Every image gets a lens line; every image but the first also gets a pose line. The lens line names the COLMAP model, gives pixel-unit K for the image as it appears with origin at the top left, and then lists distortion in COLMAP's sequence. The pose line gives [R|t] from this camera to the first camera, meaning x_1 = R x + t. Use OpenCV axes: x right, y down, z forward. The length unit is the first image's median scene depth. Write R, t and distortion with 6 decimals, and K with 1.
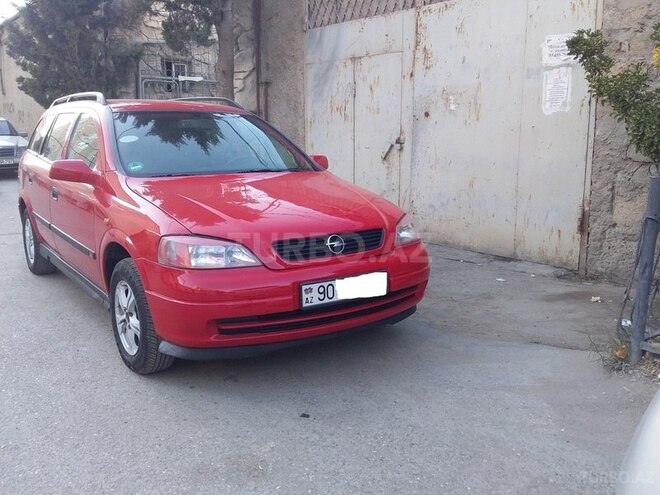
lens RADIAL K [[606.5, 0, 330.0], [0, 606.5, 247.5], [0, 0, 1]] dist [0.060245, -0.145805]
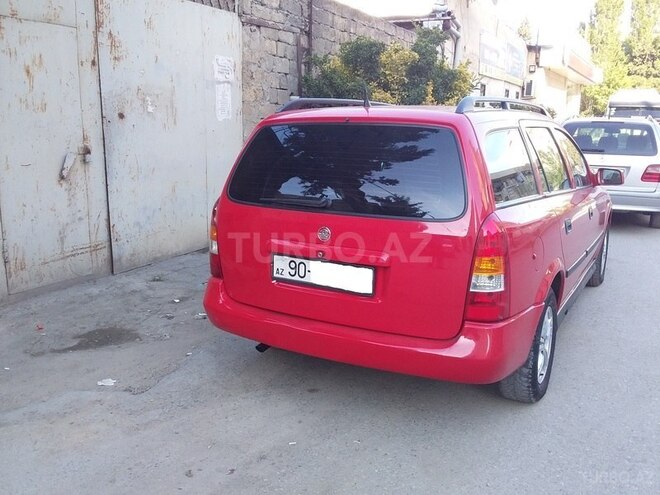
lens RADIAL K [[606.5, 0, 330.0], [0, 606.5, 247.5], [0, 0, 1]] dist [0.060245, -0.145805]
pose [[-0.416992, -0.185048, 0.889873, -0.729209], [0.167678, 0.946589, 0.275415, -0.232611], [-0.893309, 0.264058, -0.363692, 1.107077]]
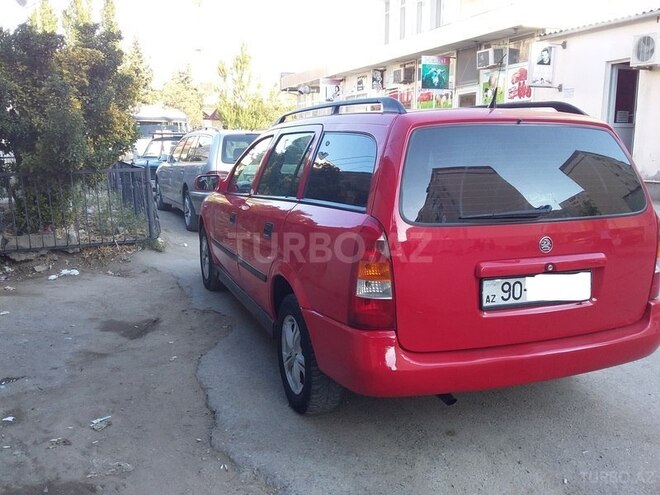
lens RADIAL K [[606.5, 0, 330.0], [0, 606.5, 247.5], [0, 0, 1]] dist [0.060245, -0.145805]
pose [[-0.965824, -0.044033, 0.255433, -0.183989], [0.050483, 0.934637, 0.352000, -0.279010], [-0.254237, 0.352865, -0.900472, 1.413813]]
